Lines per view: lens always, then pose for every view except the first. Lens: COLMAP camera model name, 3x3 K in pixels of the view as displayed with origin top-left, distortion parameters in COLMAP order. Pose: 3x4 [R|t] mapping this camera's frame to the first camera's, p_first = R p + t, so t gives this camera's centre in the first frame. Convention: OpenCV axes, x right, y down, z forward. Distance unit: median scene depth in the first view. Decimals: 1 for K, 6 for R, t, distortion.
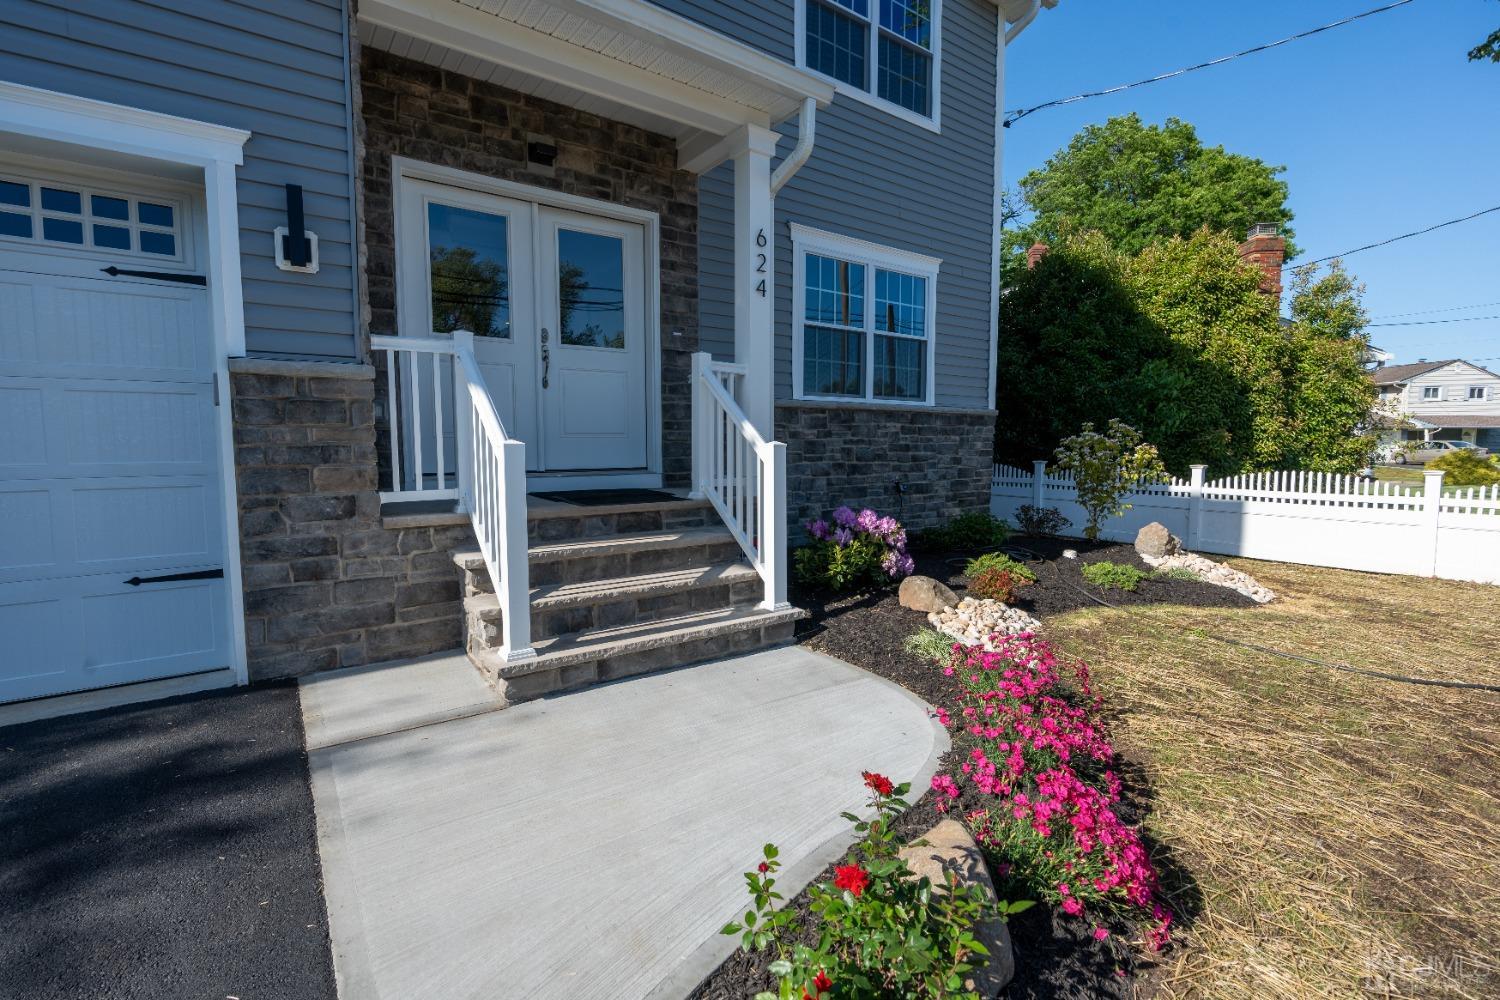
lens RADIAL K [[687.9, 0, 751.6], [0, 687.9, 497.1], [0, 0, 1]] dist [-0.003681, 0.000822]
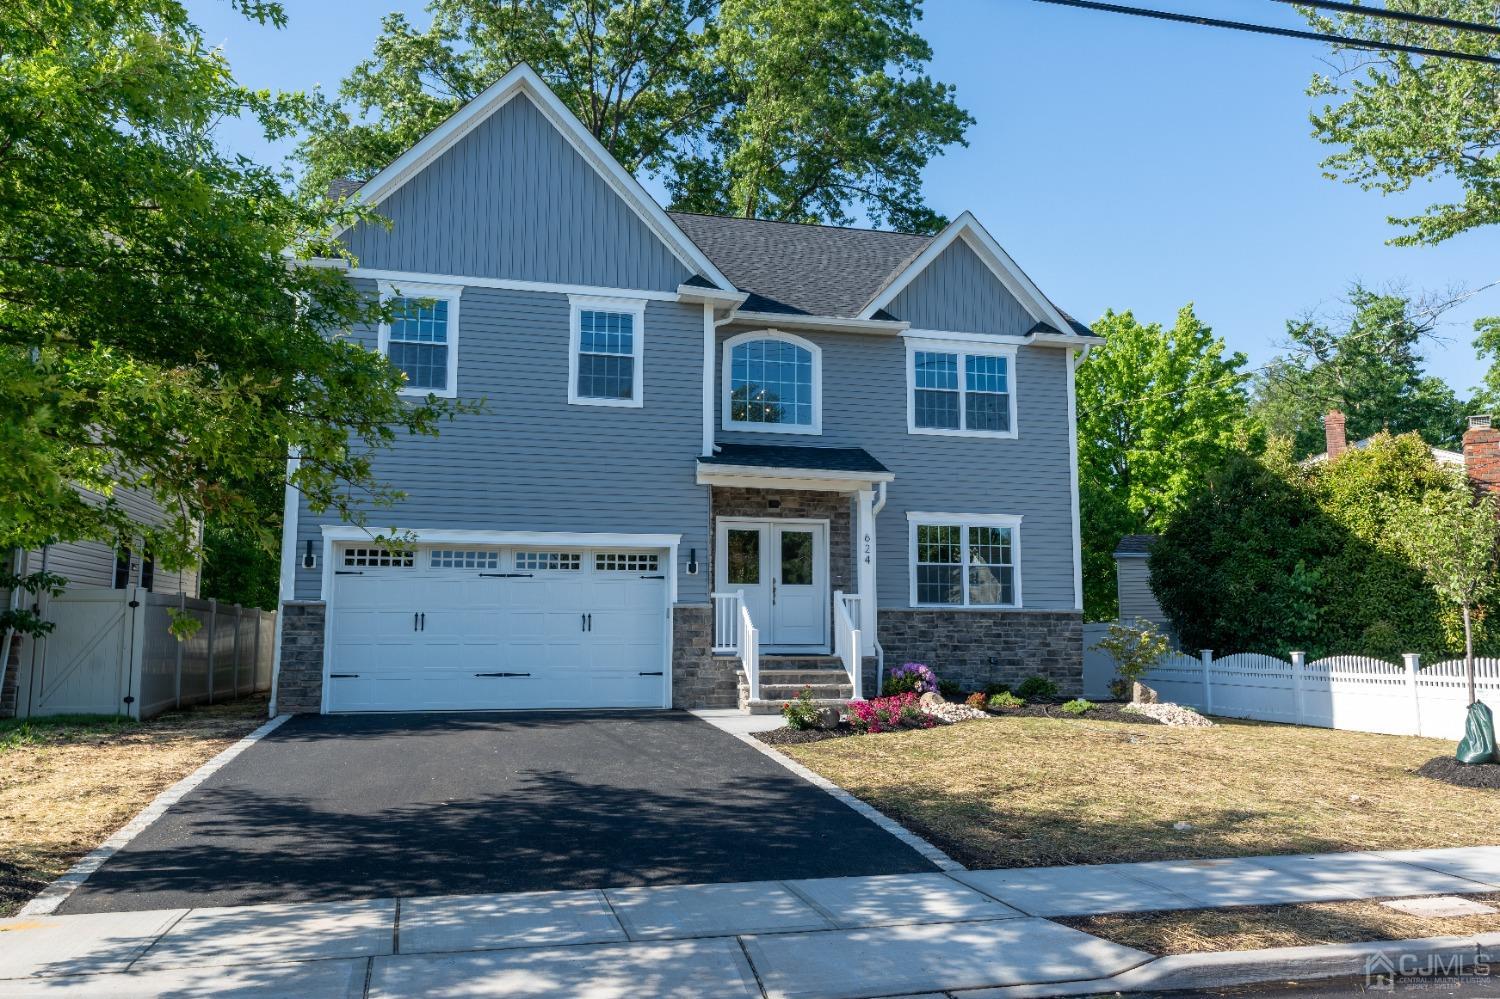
lens RADIAL K [[1192.6, 0, 750.0], [0, 1192.6, 499.5], [0, 0, 1]] dist [-0.004953, -0.002073]
pose [[0.932657, -0.040910, -0.358437, 1.057306], [-0.030623, 0.980986, -0.191645, 0.251281], [0.359462, 0.189716, 0.913671, -2.694153]]
